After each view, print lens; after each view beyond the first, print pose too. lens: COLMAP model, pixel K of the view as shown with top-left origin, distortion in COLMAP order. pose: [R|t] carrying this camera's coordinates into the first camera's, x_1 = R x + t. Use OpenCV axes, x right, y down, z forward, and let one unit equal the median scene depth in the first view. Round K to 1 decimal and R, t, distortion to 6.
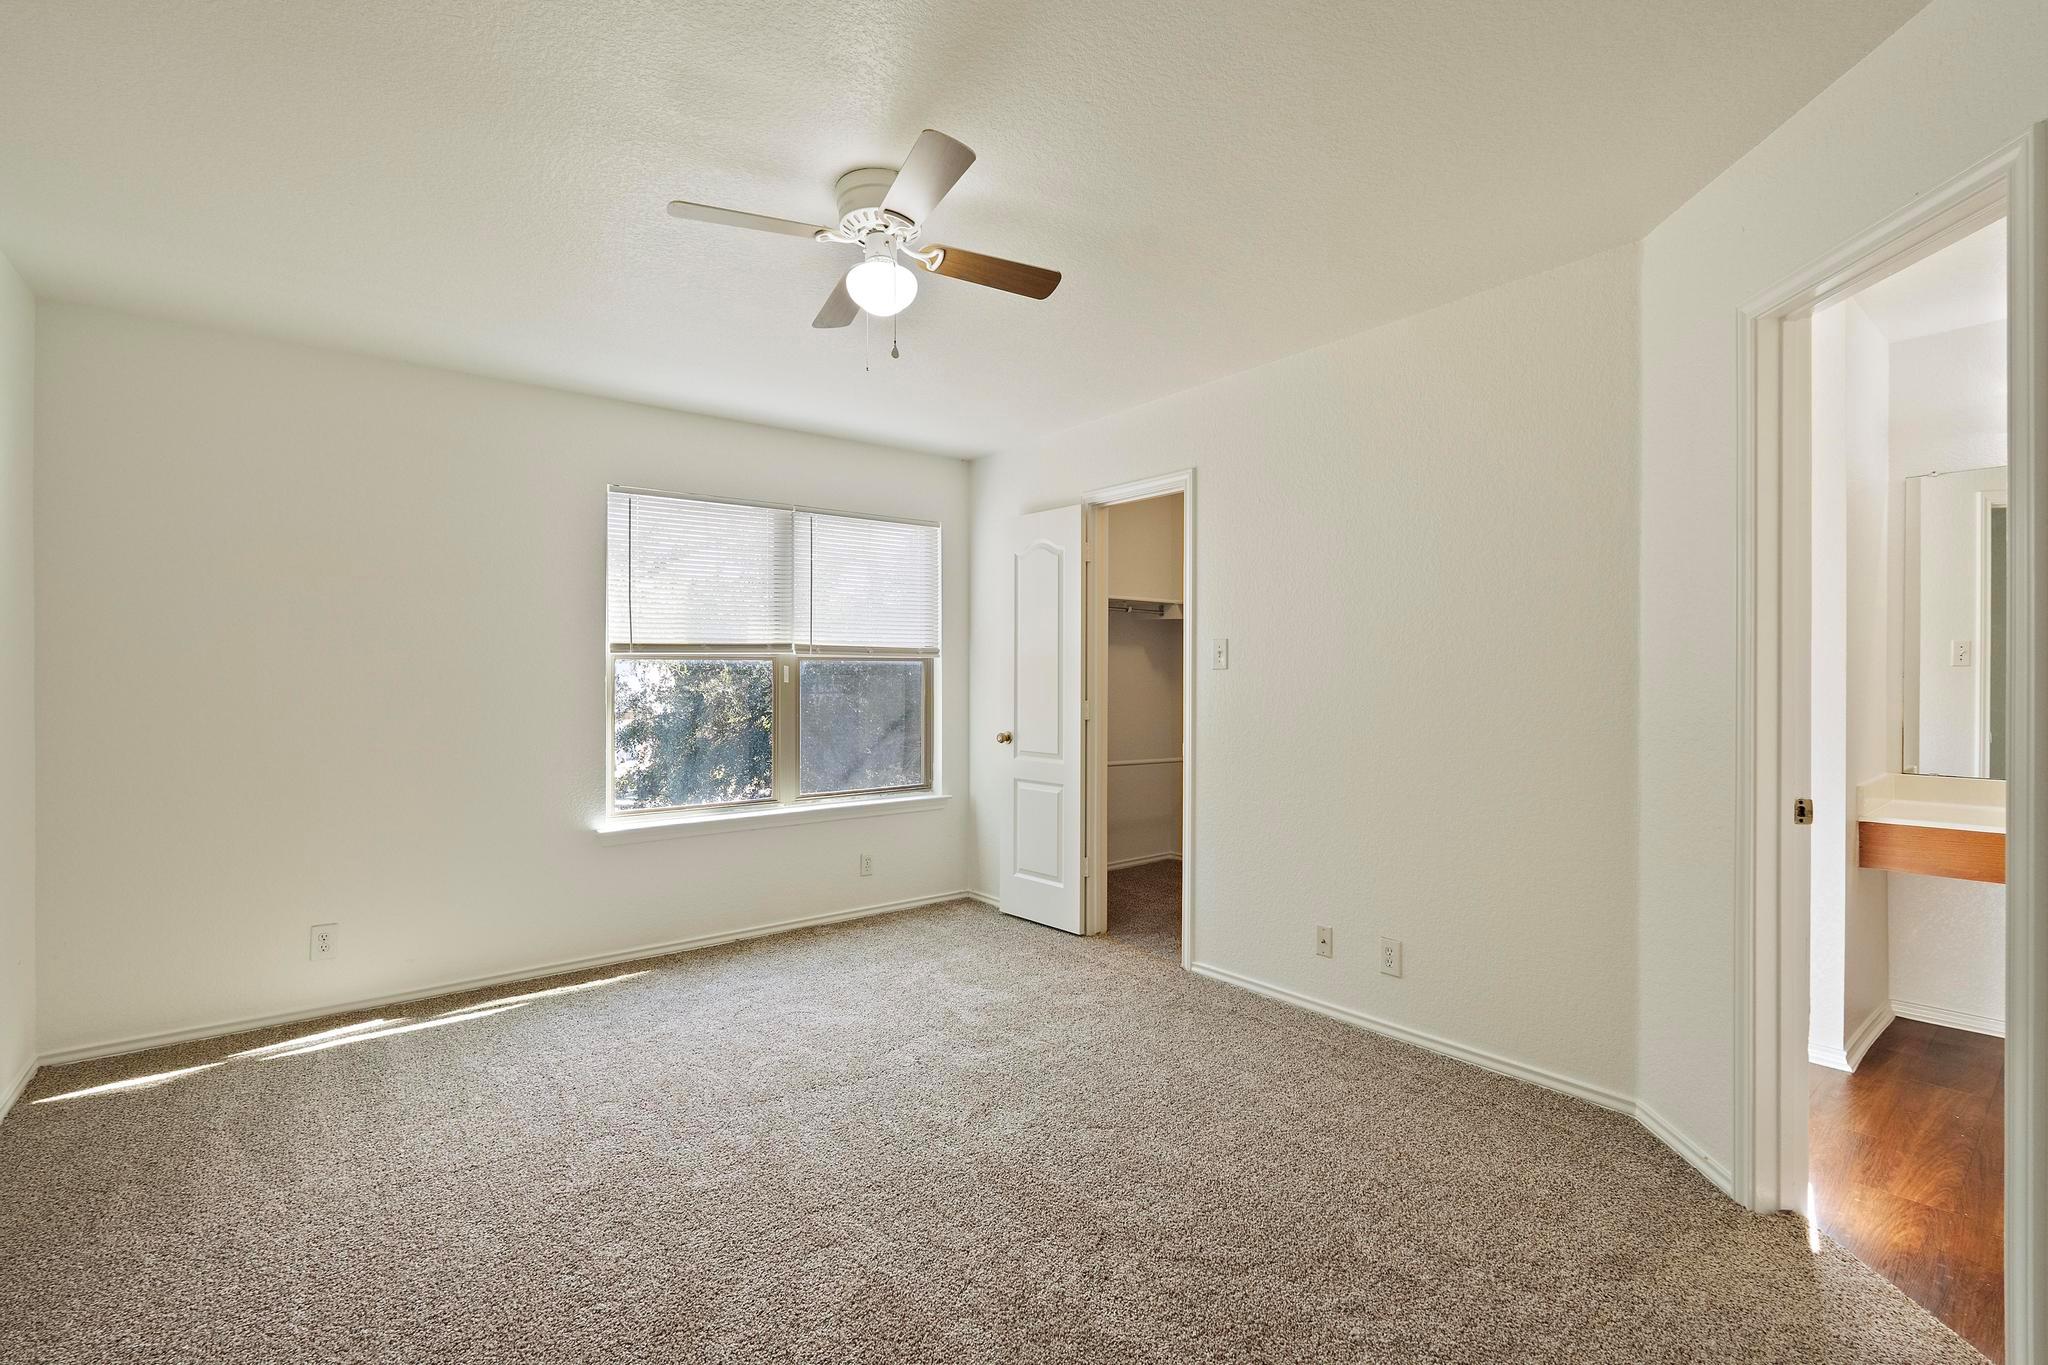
lens RADIAL K [[901.9, 0, 1025.5], [0, 901.9, 671.6], [0, 0, 1]] dist [-0.001449, 0.000017]
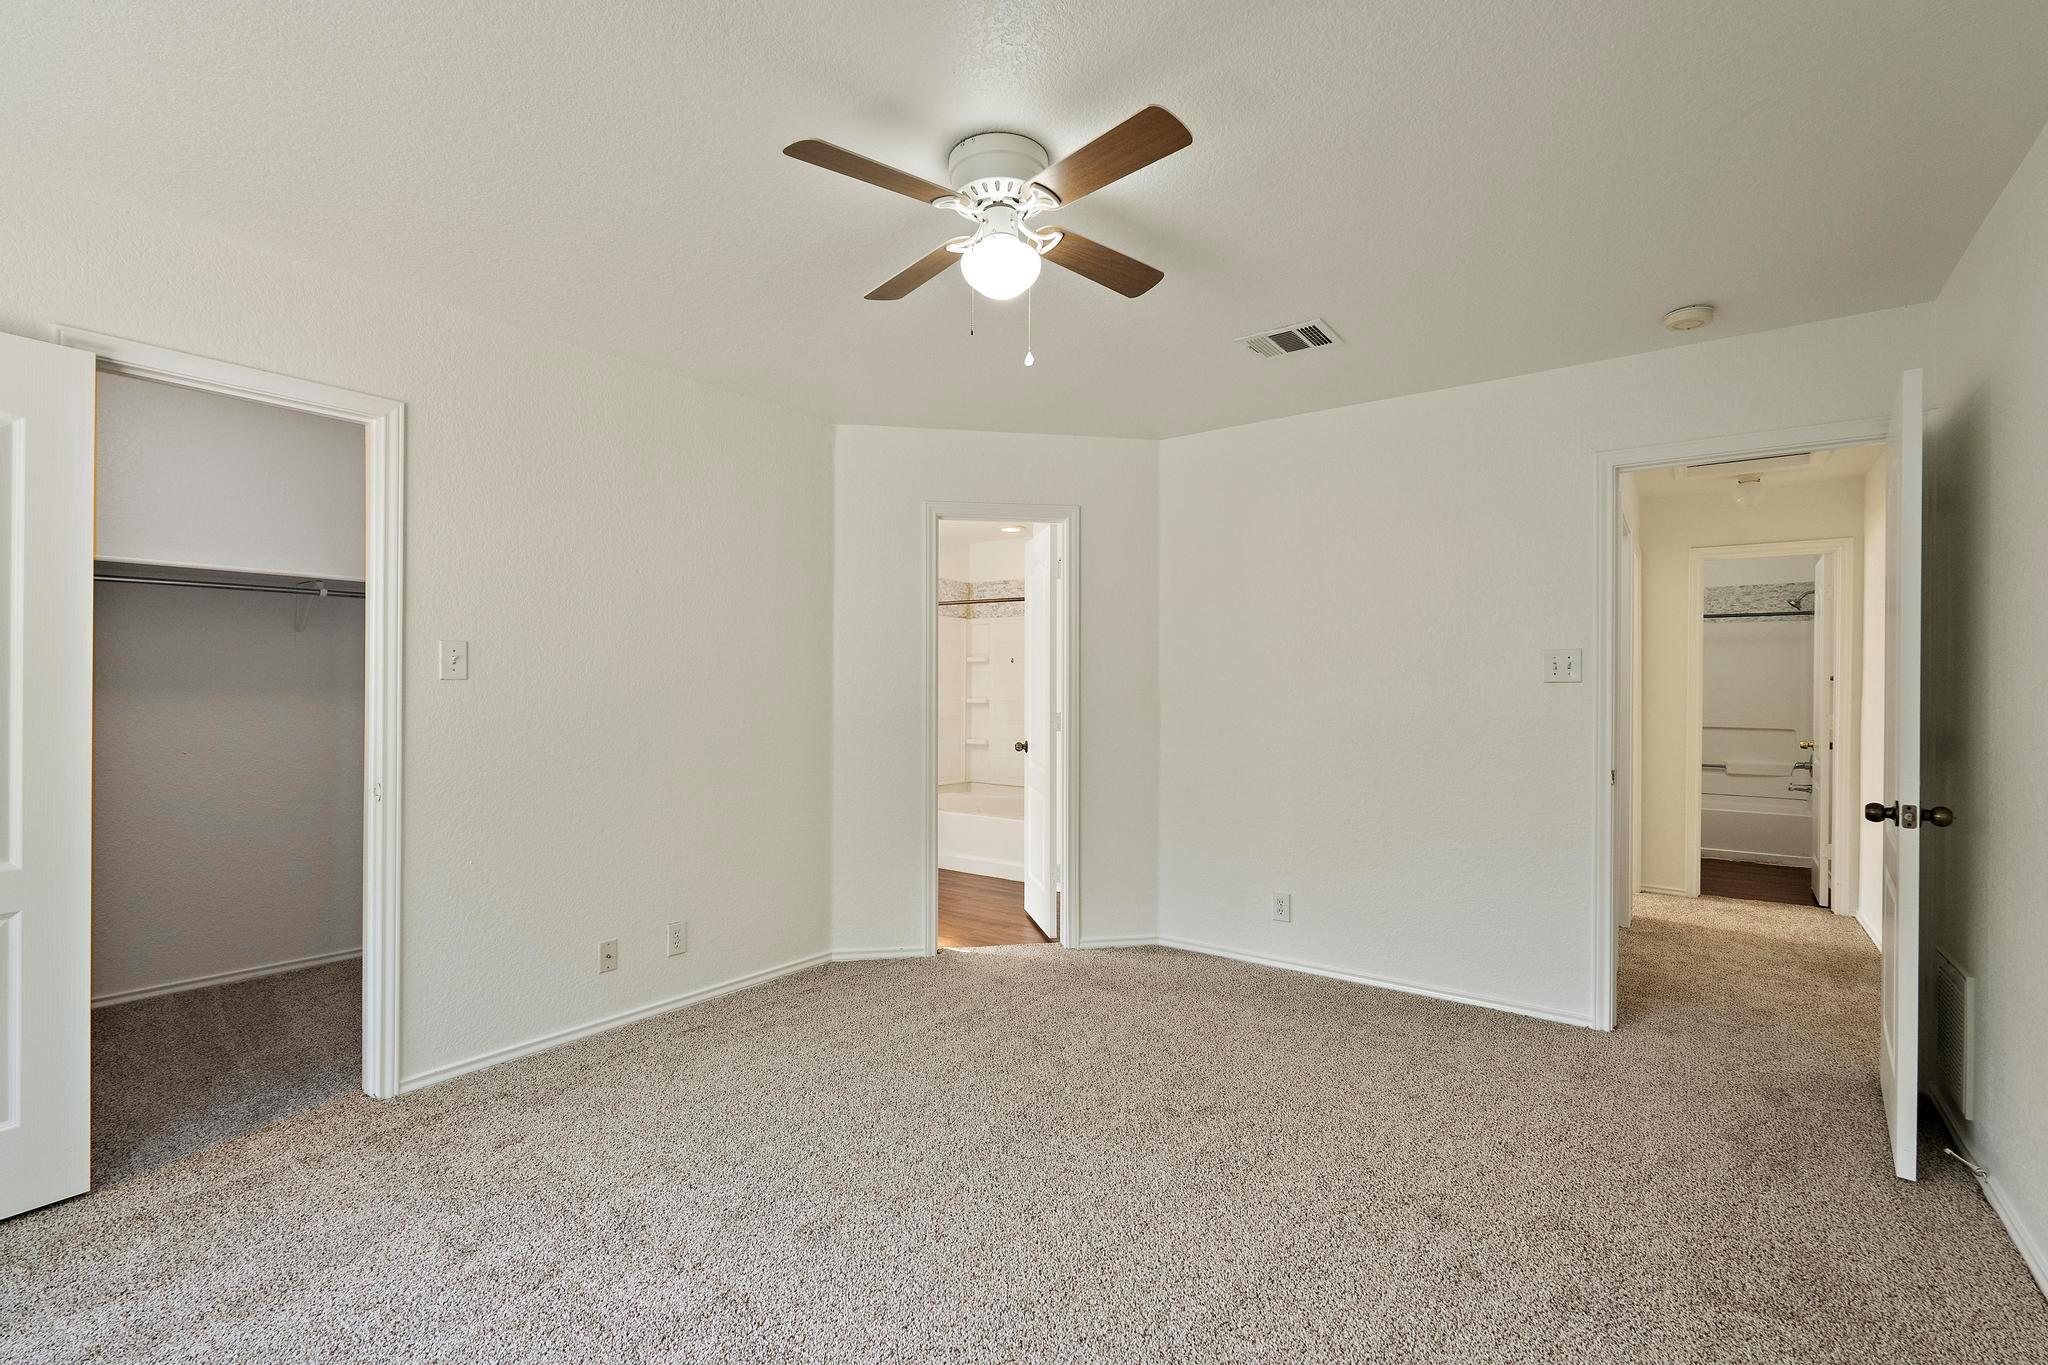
lens RADIAL K [[901.9, 0, 1025.5], [0, 901.9, 671.6], [0, 0, 1]] dist [-0.001449, 0.000017]
pose [[-0.217019, -0.005013, 0.976155, -0.732307], [-0.008451, 0.999959, 0.003256, -0.017192], [-0.976131, -0.007543, -0.217052, 0.783501]]
